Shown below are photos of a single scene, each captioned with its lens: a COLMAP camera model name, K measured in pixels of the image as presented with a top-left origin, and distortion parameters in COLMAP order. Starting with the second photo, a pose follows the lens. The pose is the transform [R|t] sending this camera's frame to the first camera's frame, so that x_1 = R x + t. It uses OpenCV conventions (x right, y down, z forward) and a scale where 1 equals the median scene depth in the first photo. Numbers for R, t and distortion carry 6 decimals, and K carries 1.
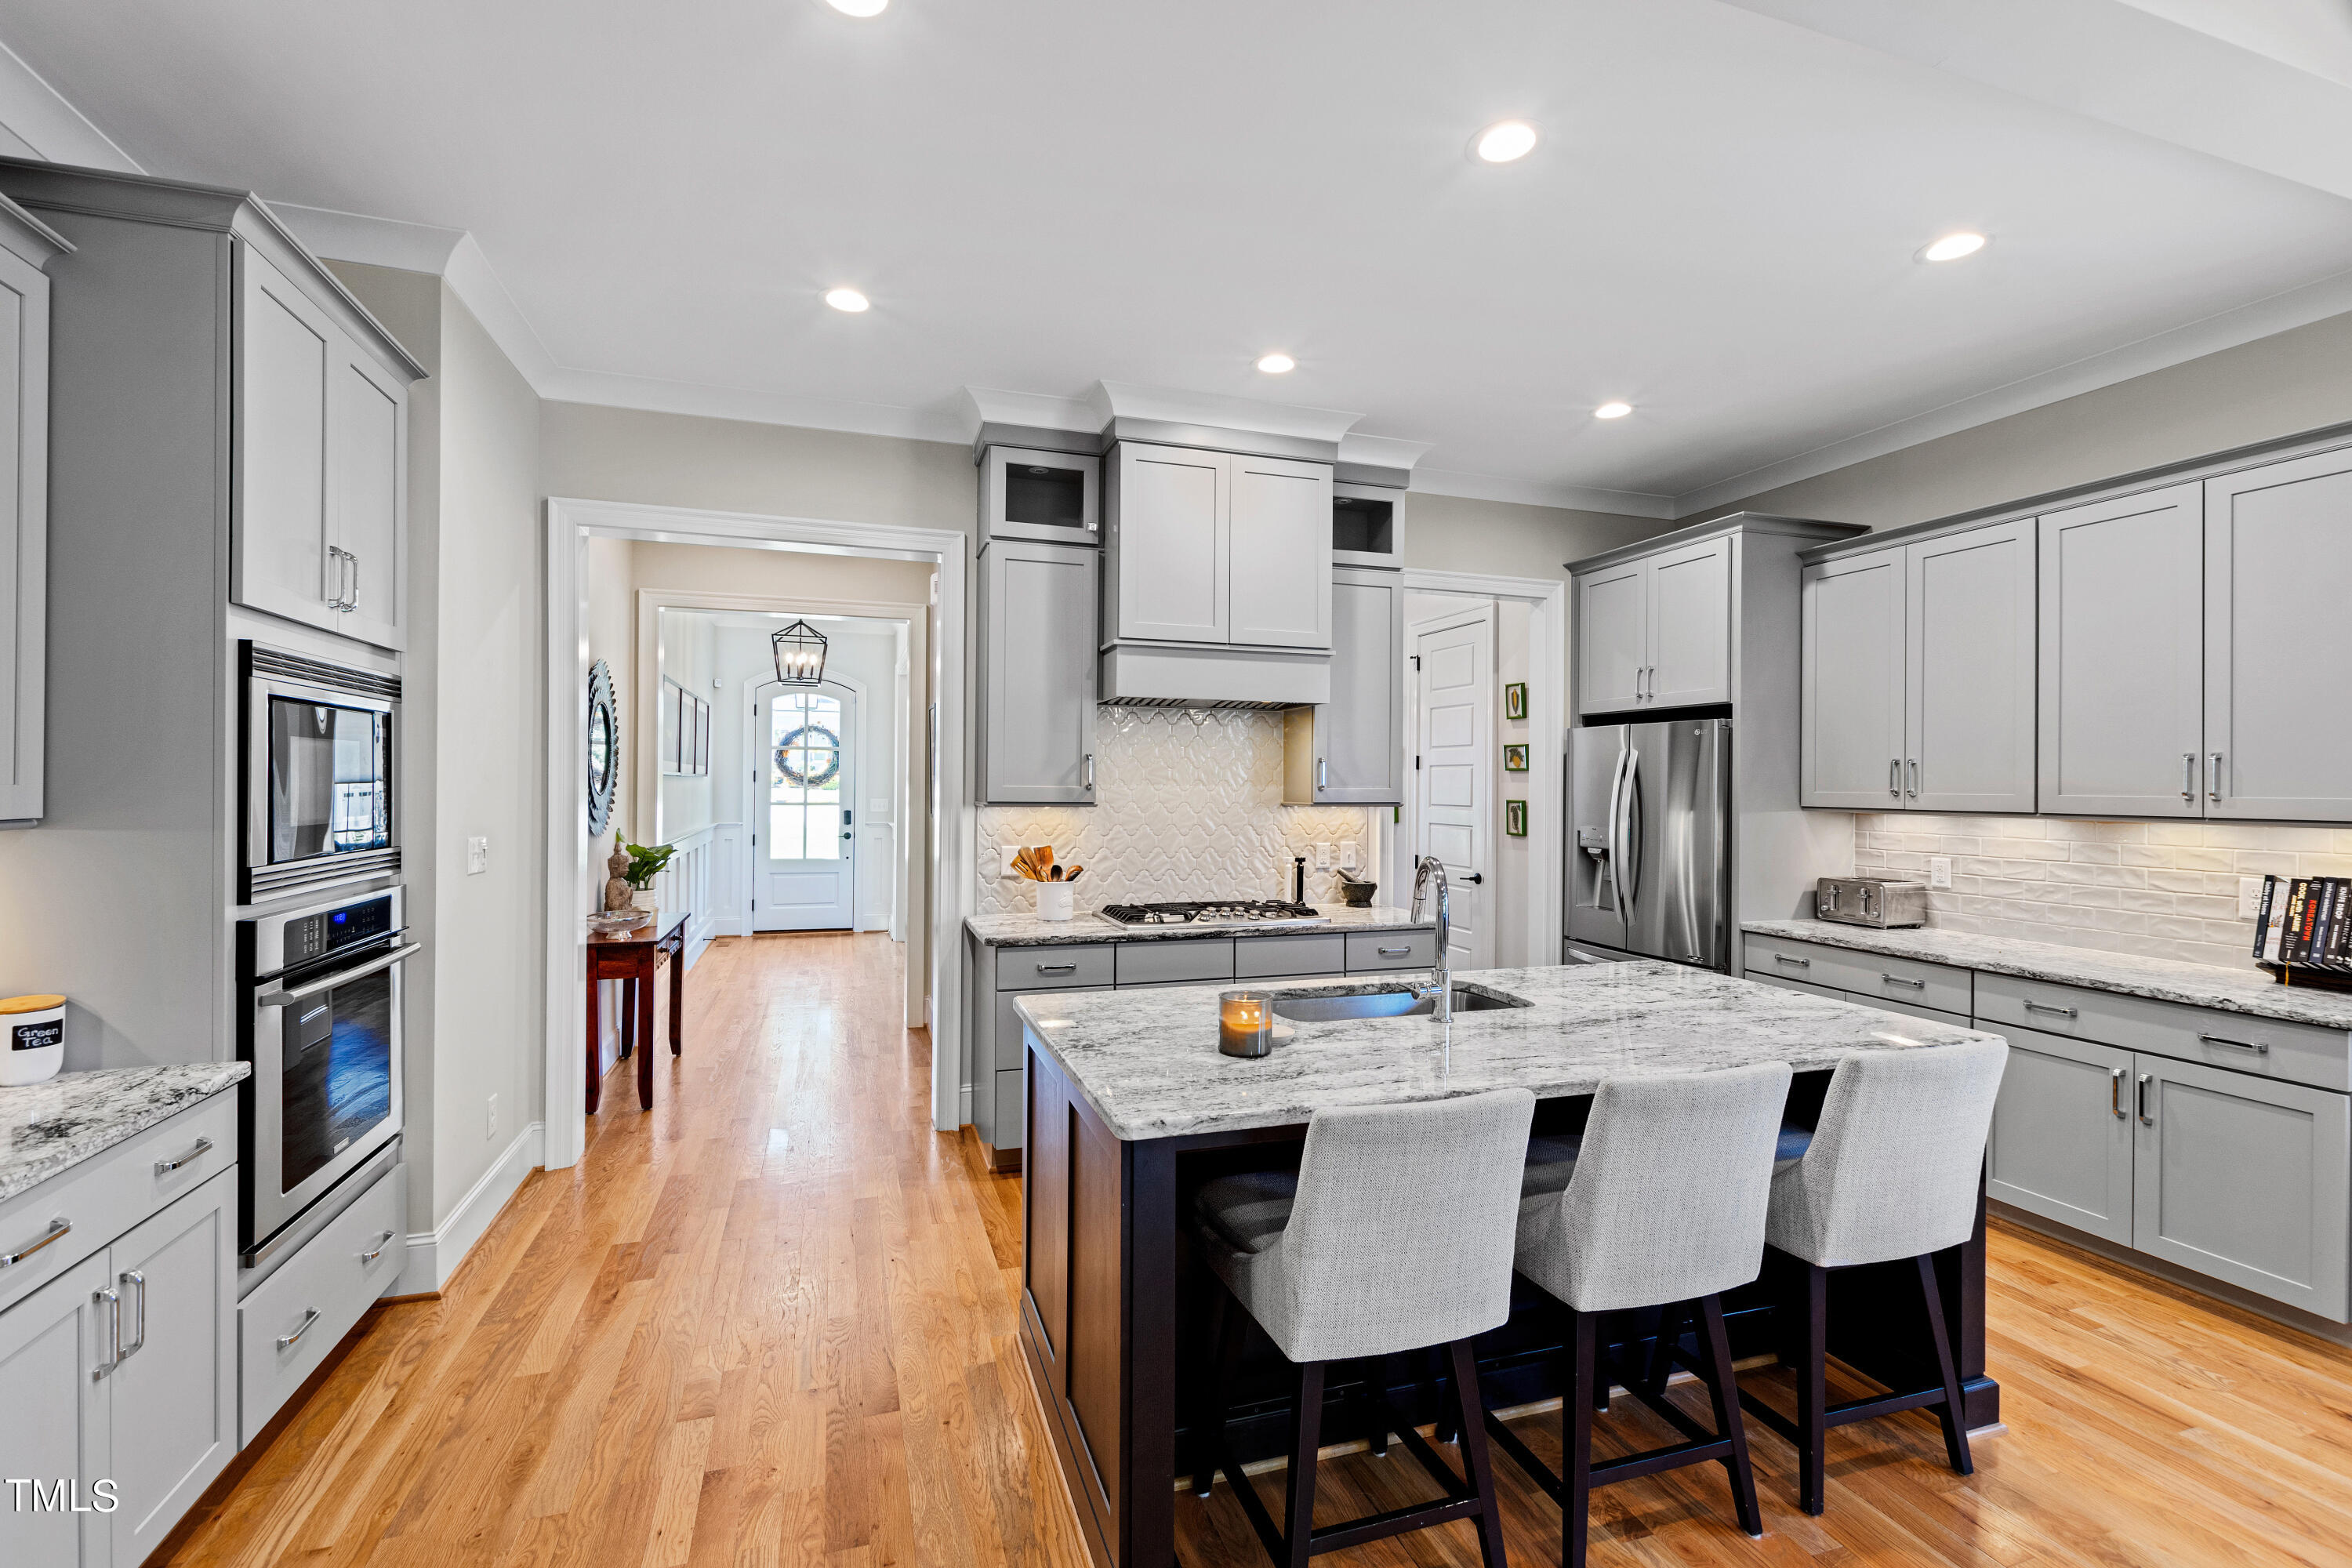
lens RADIAL K [[1012.6, 0, 1162.1], [0, 1012.6, 781.2], [0, 0, 1]] dist [0.013510, 0.000017]
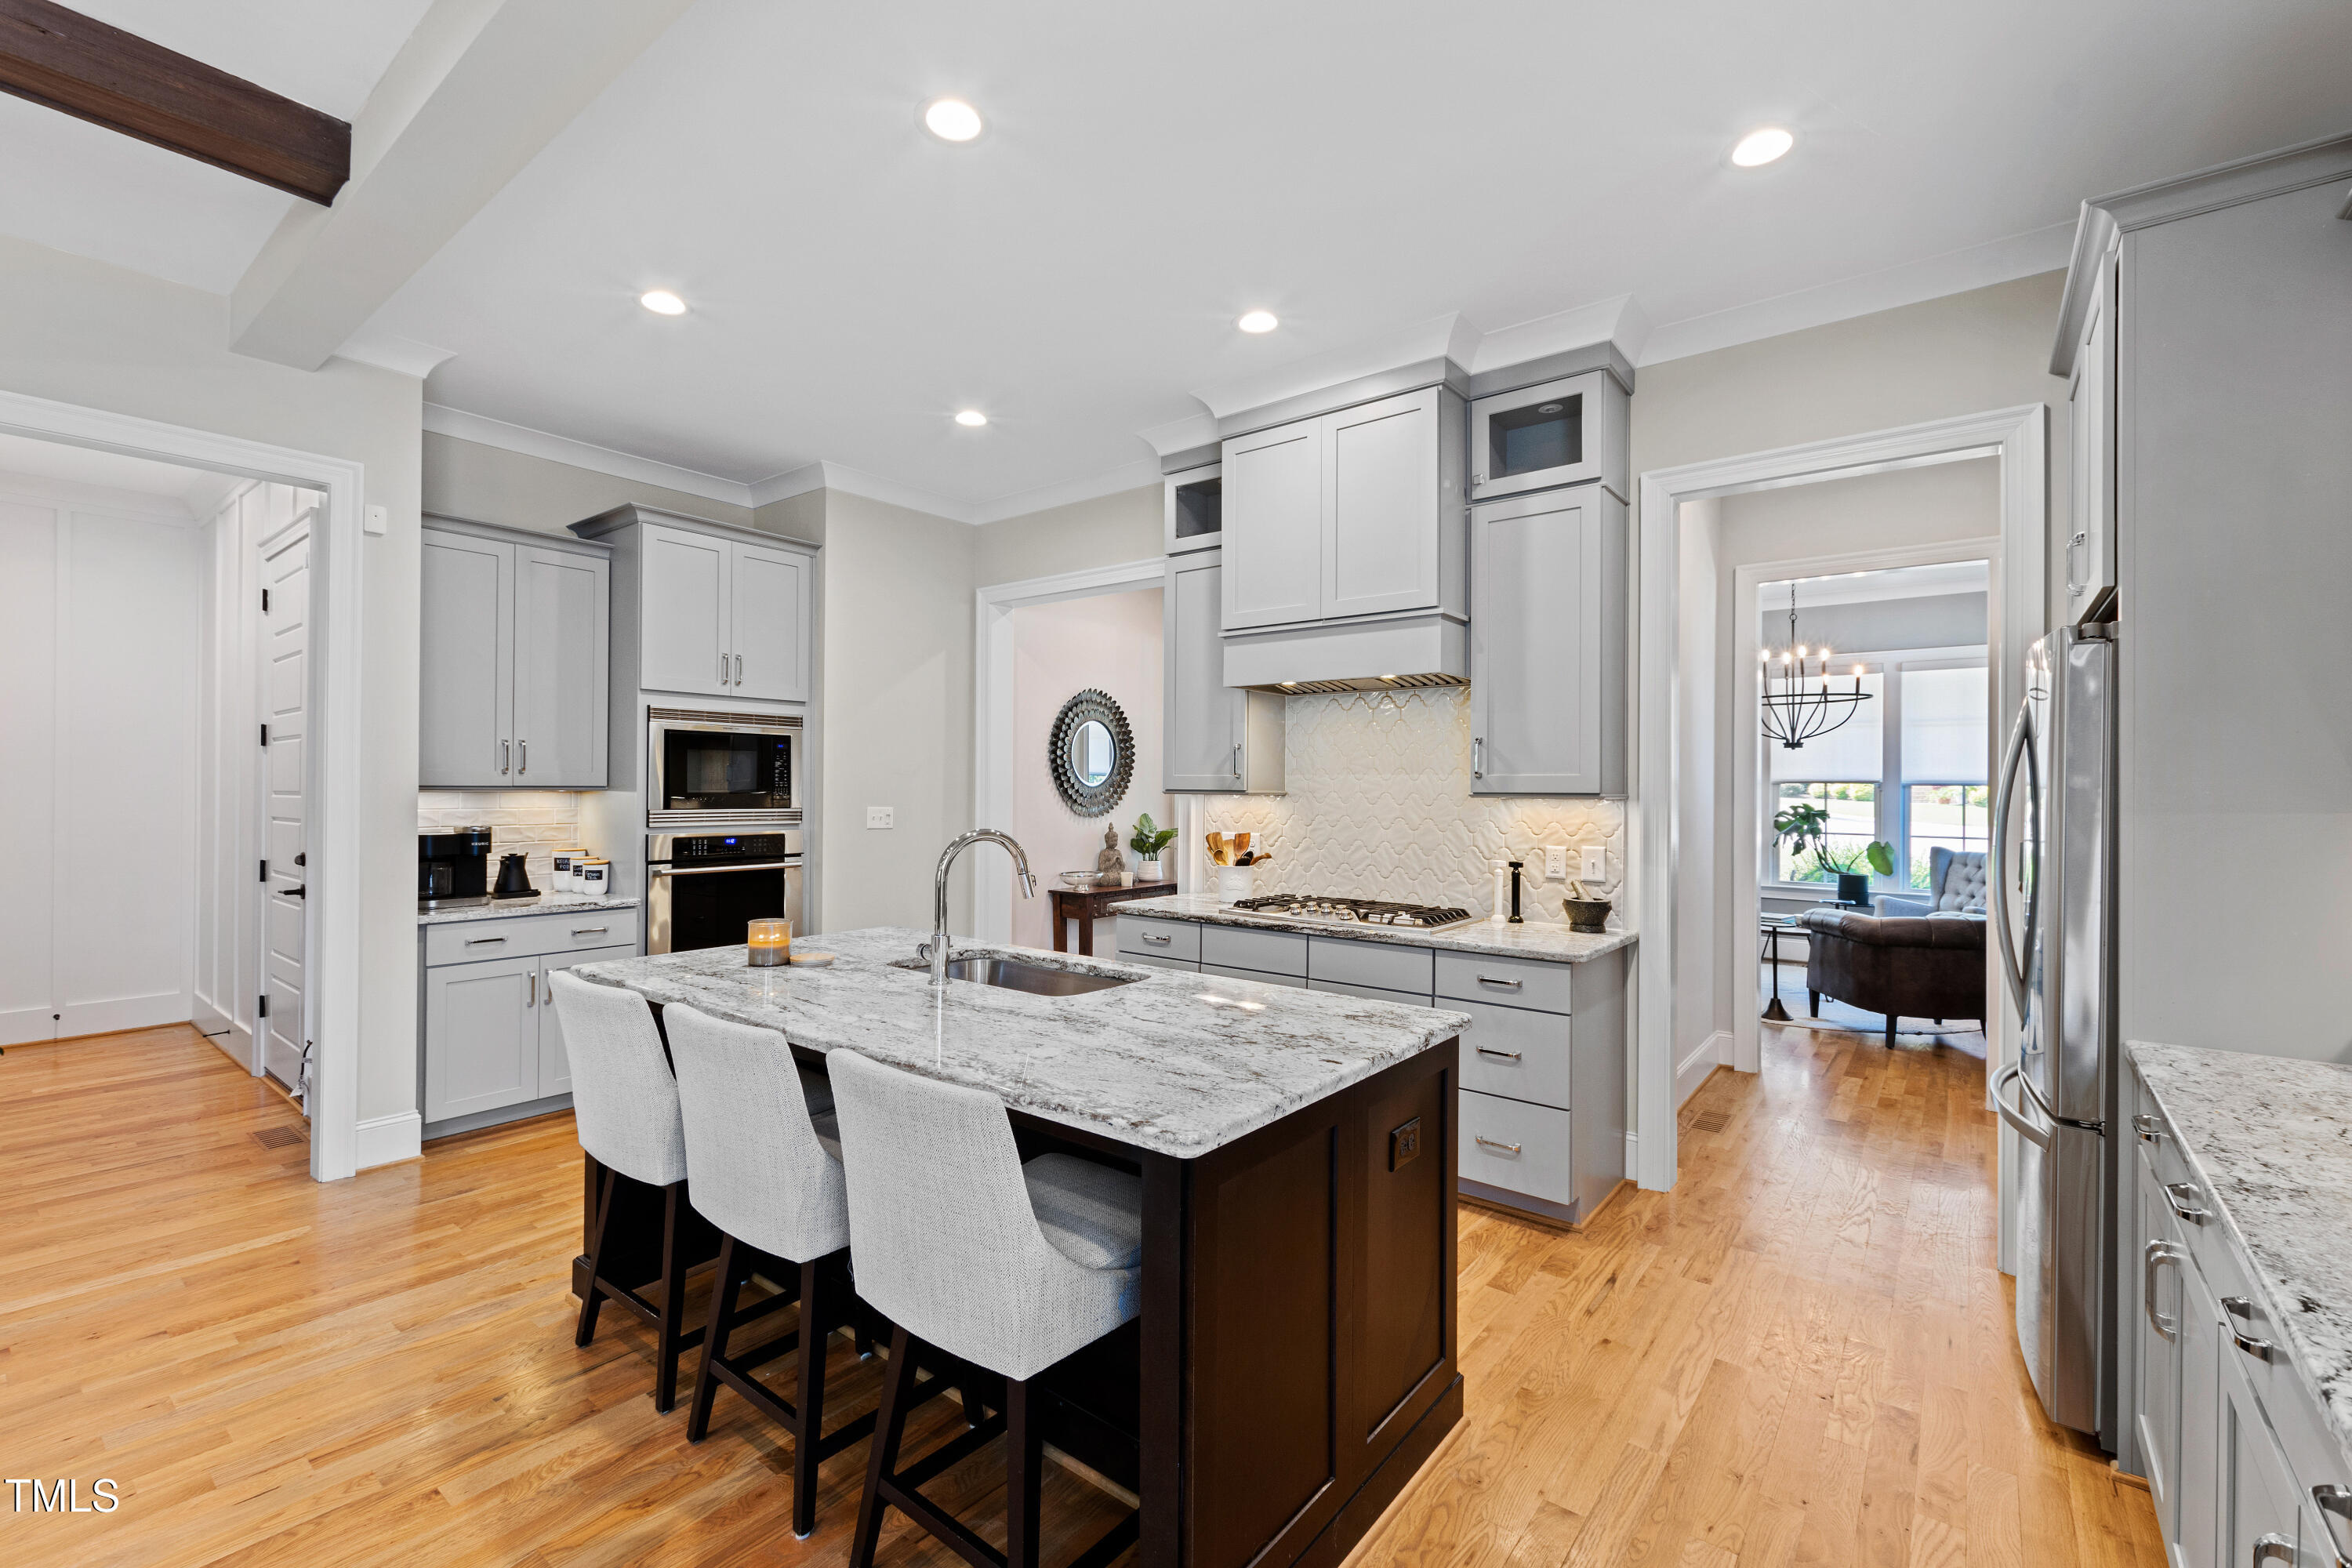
lens RADIAL K [[1012.6, 0, 1162.1], [0, 1012.6, 781.2], [0, 0, 1]] dist [0.013510, 0.000017]
pose [[0.551713, -0.008612, -0.833989, 0.651370], [0.000036, 0.999947, -0.010302, 0.019054], [0.834034, 0.005653, 0.551685, 0.313856]]
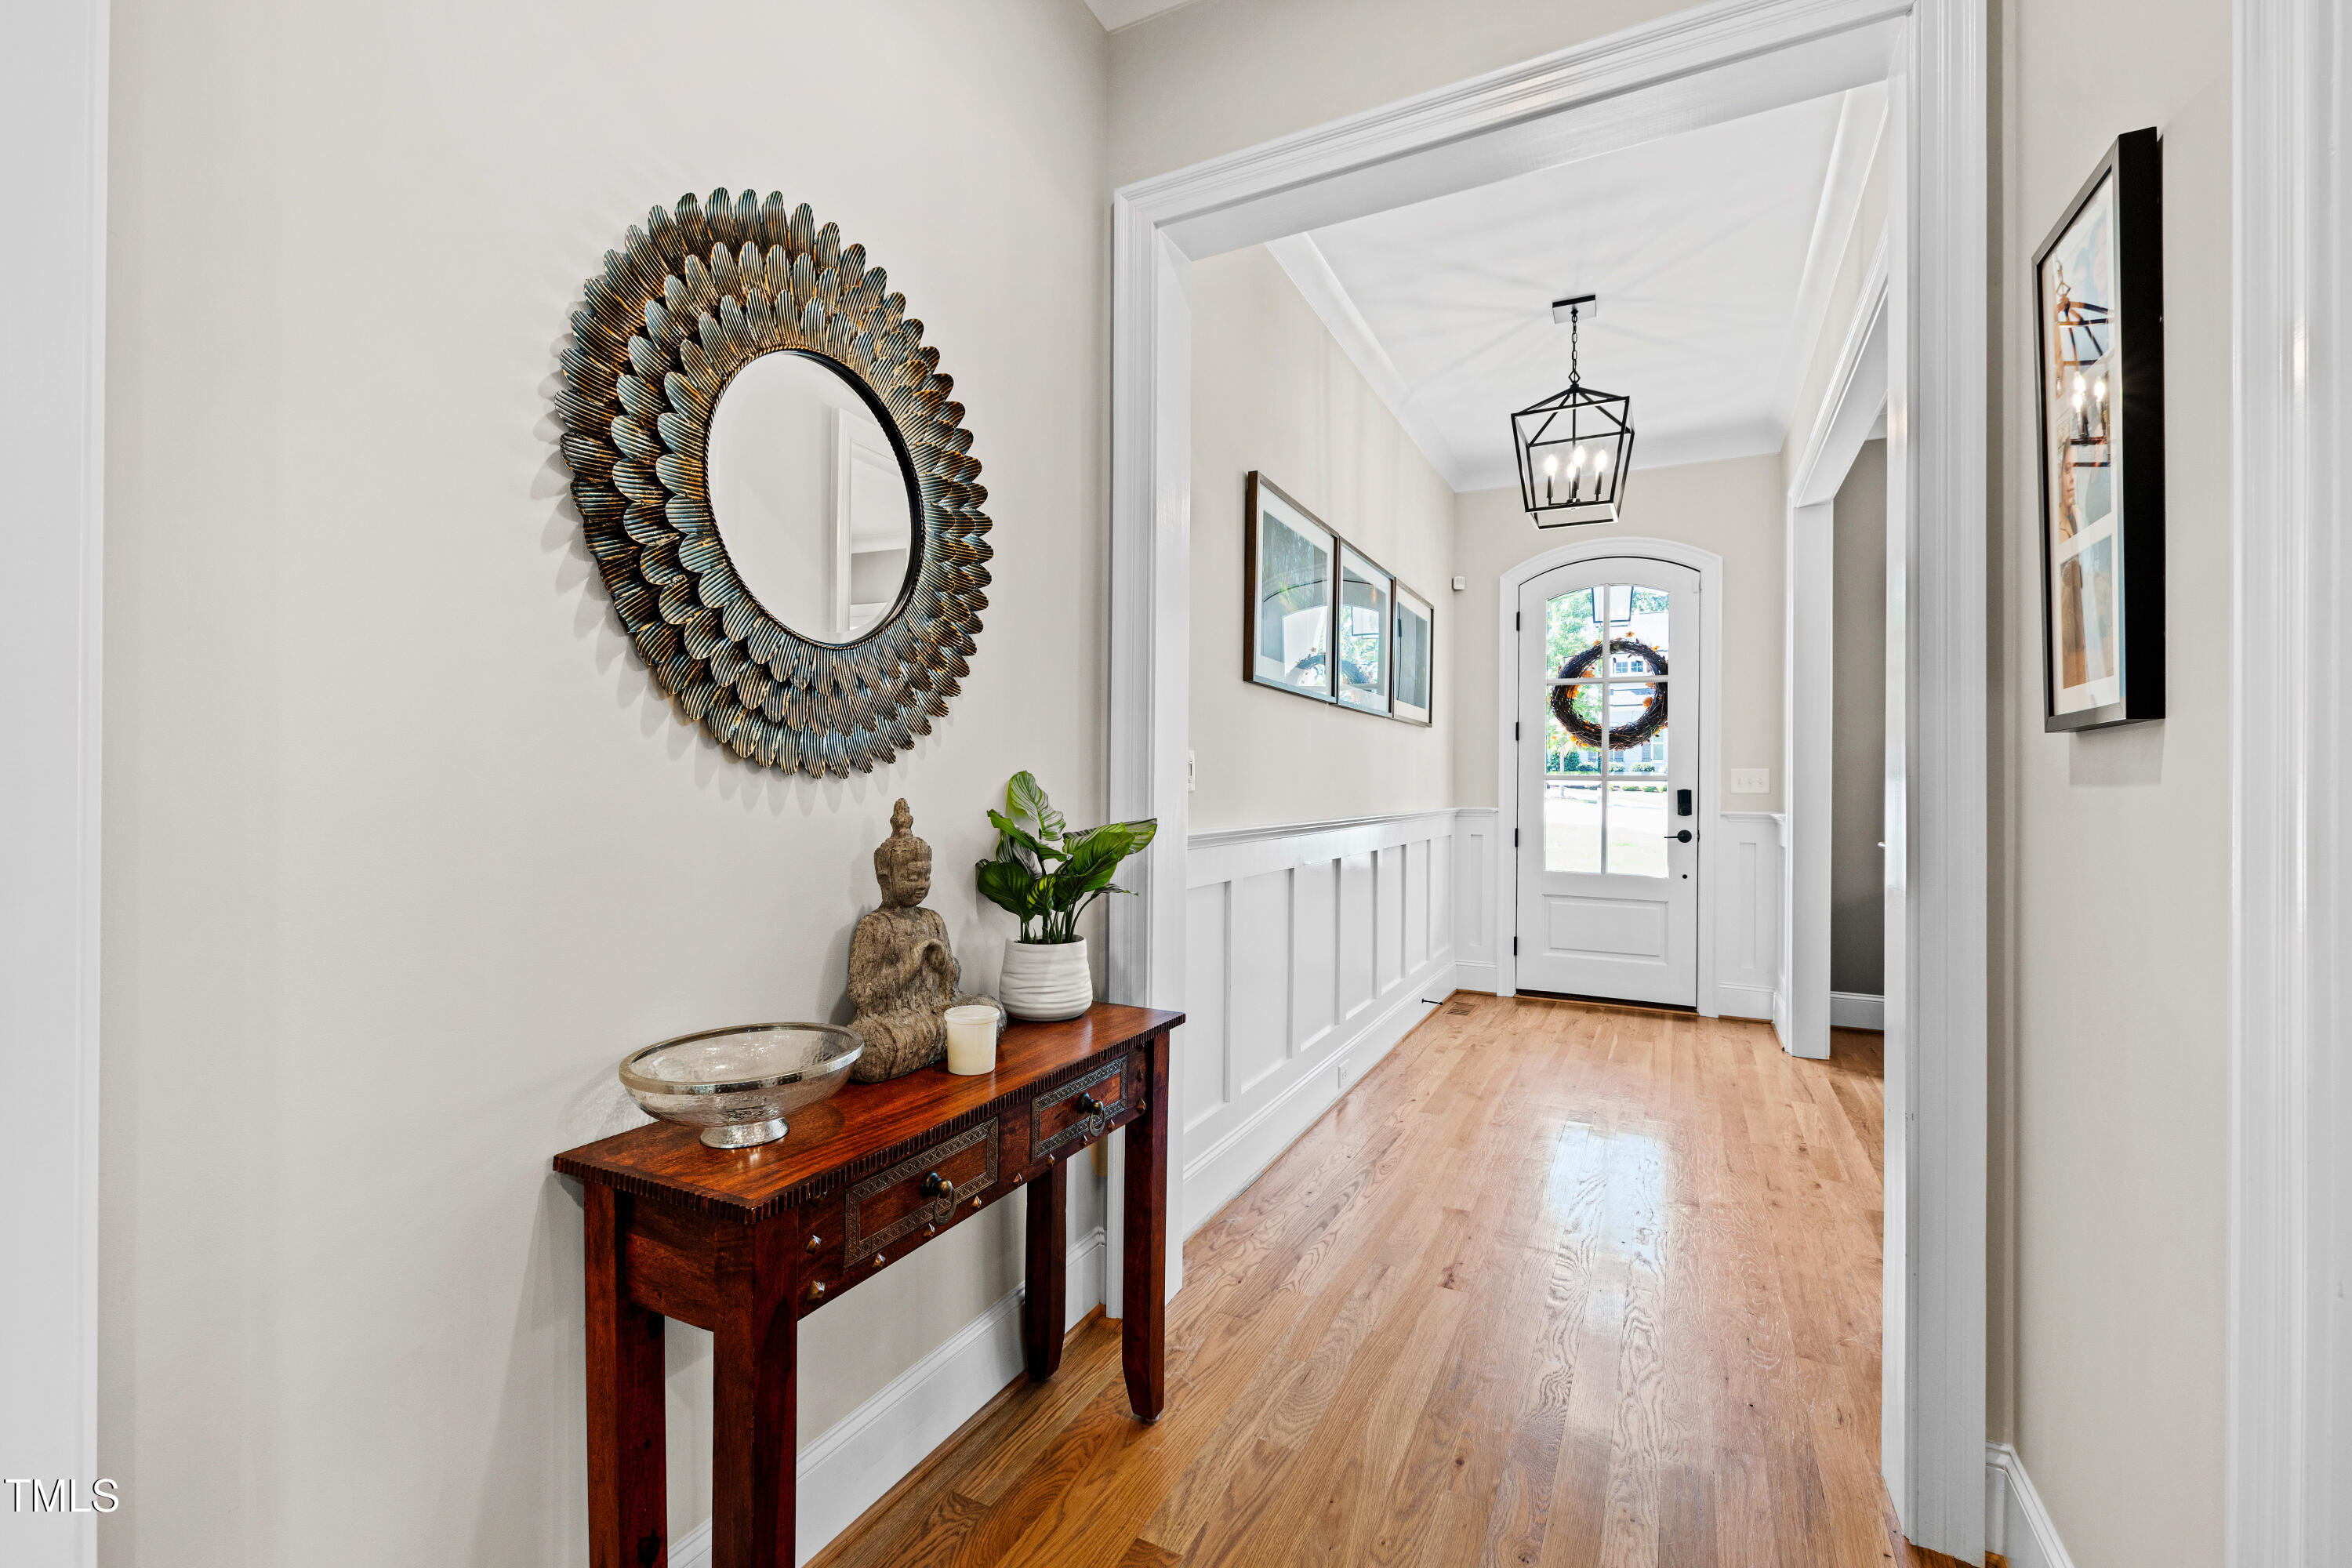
lens RADIAL K [[1012.6, 0, 1162.1], [0, 1012.6, 781.2], [0, 0, 1]] dist [0.013510, 0.000017]
pose [[0.709085, -0.007115, -0.705087, -0.253689], [0.000987, 0.999958, -0.009098, 0.059032], [0.705122, 0.005756, 0.709062, 0.847998]]
